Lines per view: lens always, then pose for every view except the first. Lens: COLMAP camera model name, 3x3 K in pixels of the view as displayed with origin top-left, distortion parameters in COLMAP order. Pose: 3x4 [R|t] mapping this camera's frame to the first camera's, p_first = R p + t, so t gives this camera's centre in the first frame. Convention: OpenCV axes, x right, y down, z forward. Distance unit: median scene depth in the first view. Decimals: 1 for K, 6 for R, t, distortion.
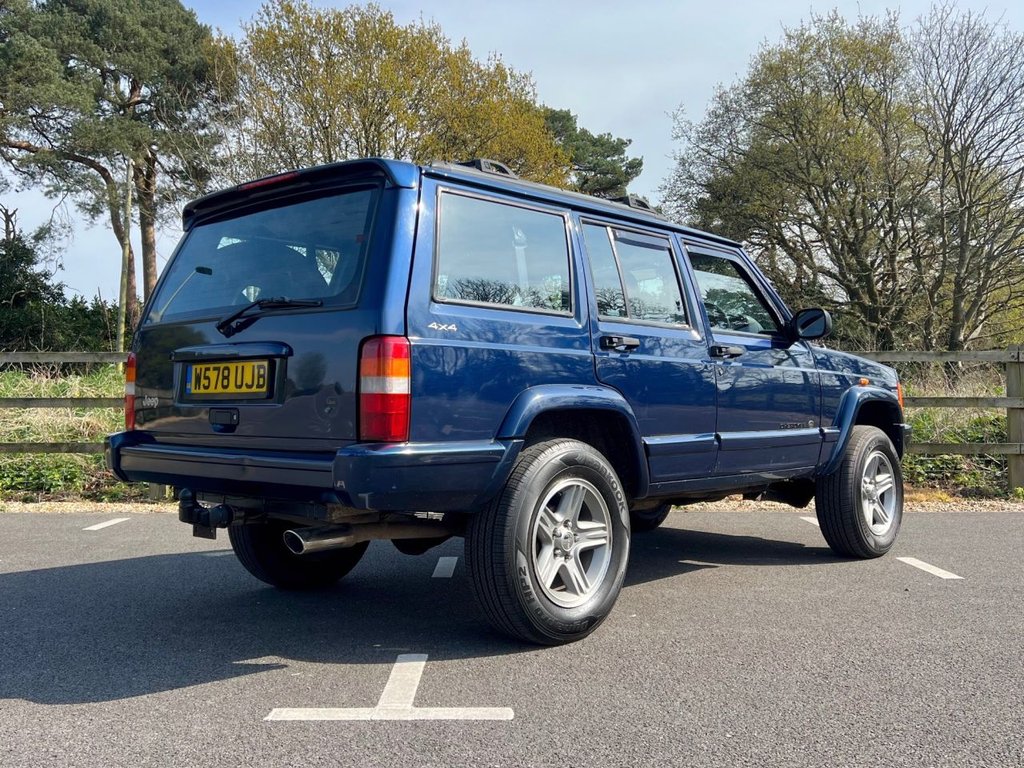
lens RADIAL K [[1028.7, 0, 503.5], [0, 1028.7, 358.4], [0, 0, 1]] dist [0.014855, -0.004395]
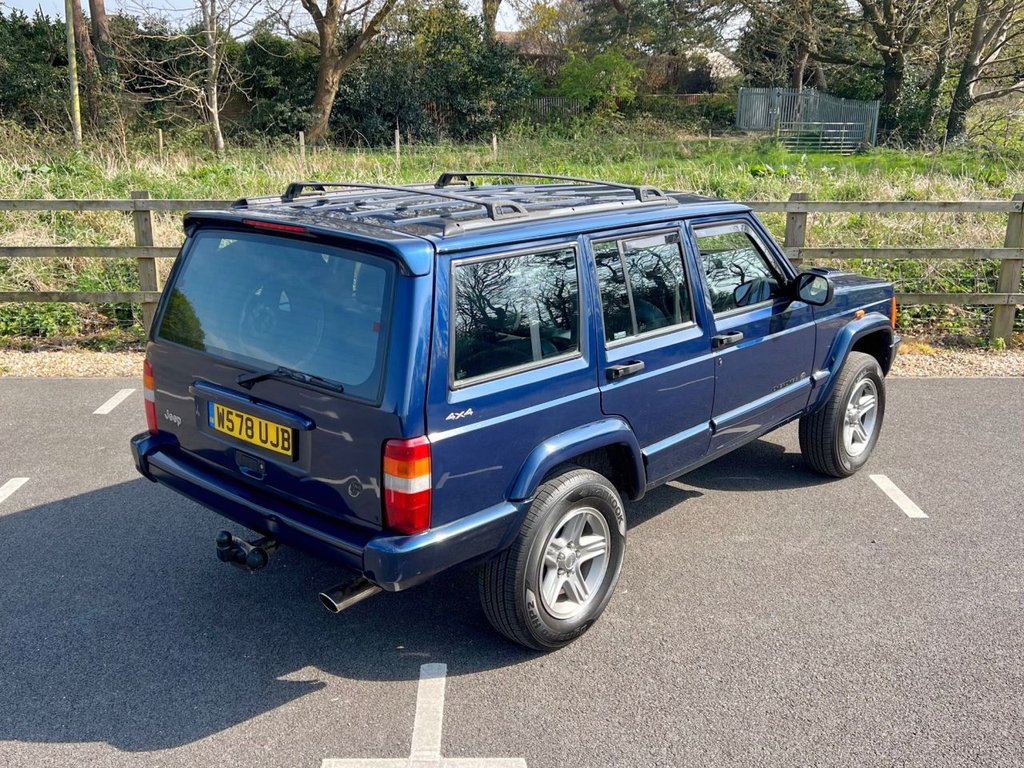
lens RADIAL K [[1052.9, 0, 493.9], [0, 1052.9, 411.4], [0, 0, 1]] dist [0.011345, 0.013449]
pose [[0.999926, 0.000562, 0.012169, -0.033125], [-0.004574, 0.943167, 0.332286, -0.346326], [-0.011291, -0.332317, 0.943100, -0.008912]]
